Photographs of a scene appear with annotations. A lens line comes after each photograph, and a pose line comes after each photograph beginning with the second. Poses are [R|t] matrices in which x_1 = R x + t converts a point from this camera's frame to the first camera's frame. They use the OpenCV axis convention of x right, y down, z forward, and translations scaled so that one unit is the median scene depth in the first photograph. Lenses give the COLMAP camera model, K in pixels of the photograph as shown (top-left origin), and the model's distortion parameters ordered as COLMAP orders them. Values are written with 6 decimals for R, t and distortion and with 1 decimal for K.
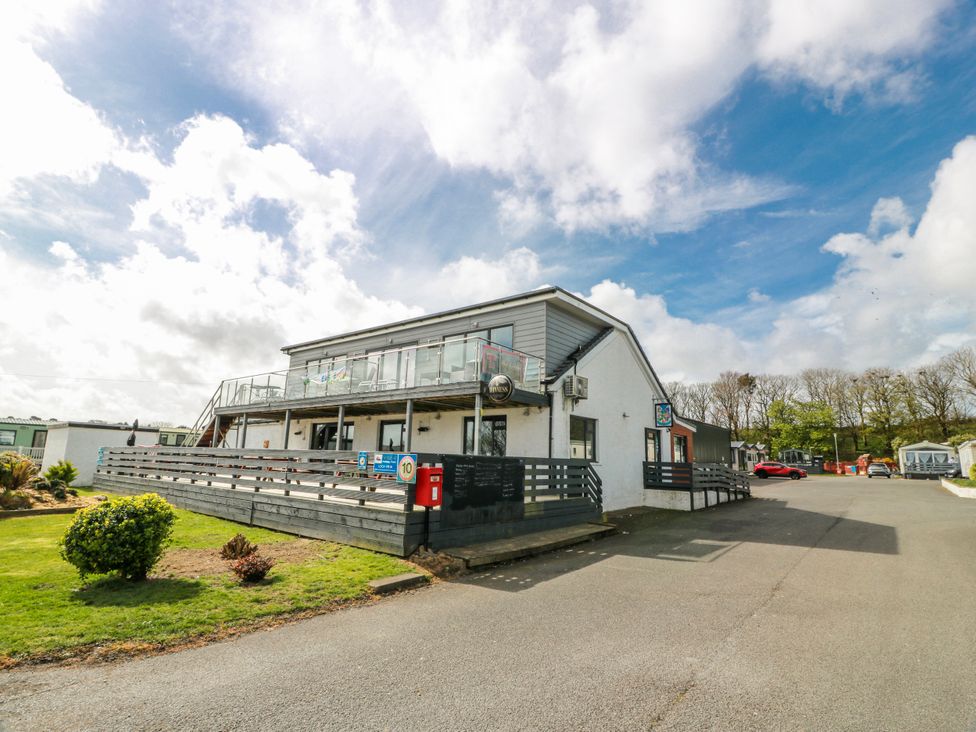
lens RADIAL K [[508.9, 0, 488.0], [0, 508.9, 366.0], [0, 0, 1]] dist [-0.003195, -0.001450]
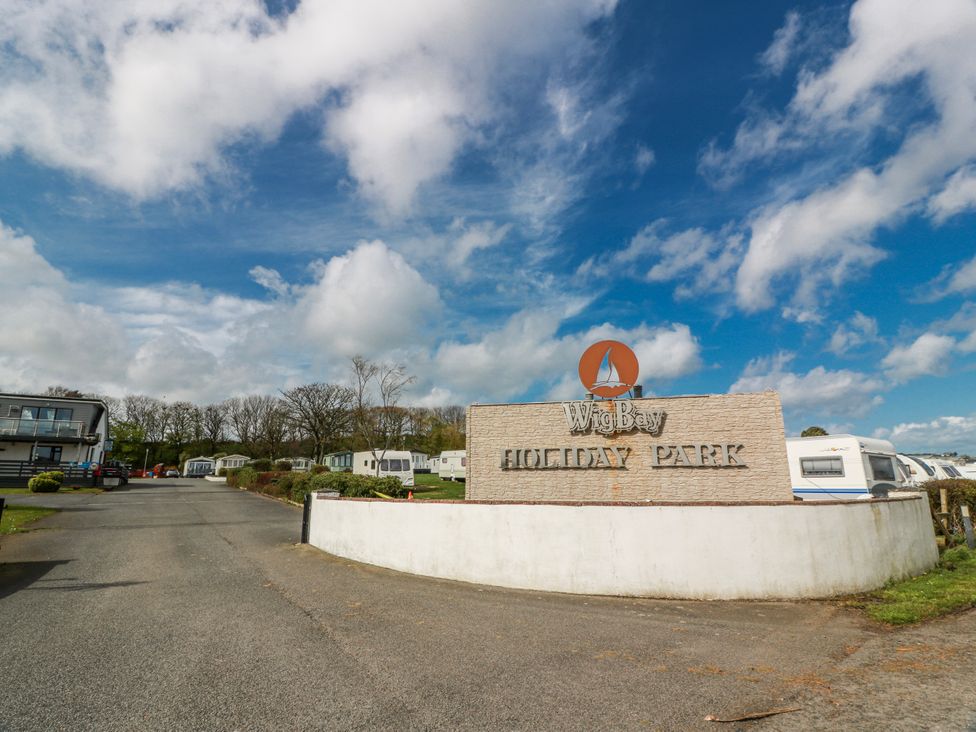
lens RADIAL K [[508.9, 0, 488.0], [0, 508.9, 366.0], [0, 0, 1]] dist [-0.003195, -0.001450]
pose [[0.344216, 0.185343, 0.920415, -0.247384], [-0.168263, 0.976628, -0.133736, -0.047032], [-0.923690, -0.108838, 0.367358, -0.275658]]
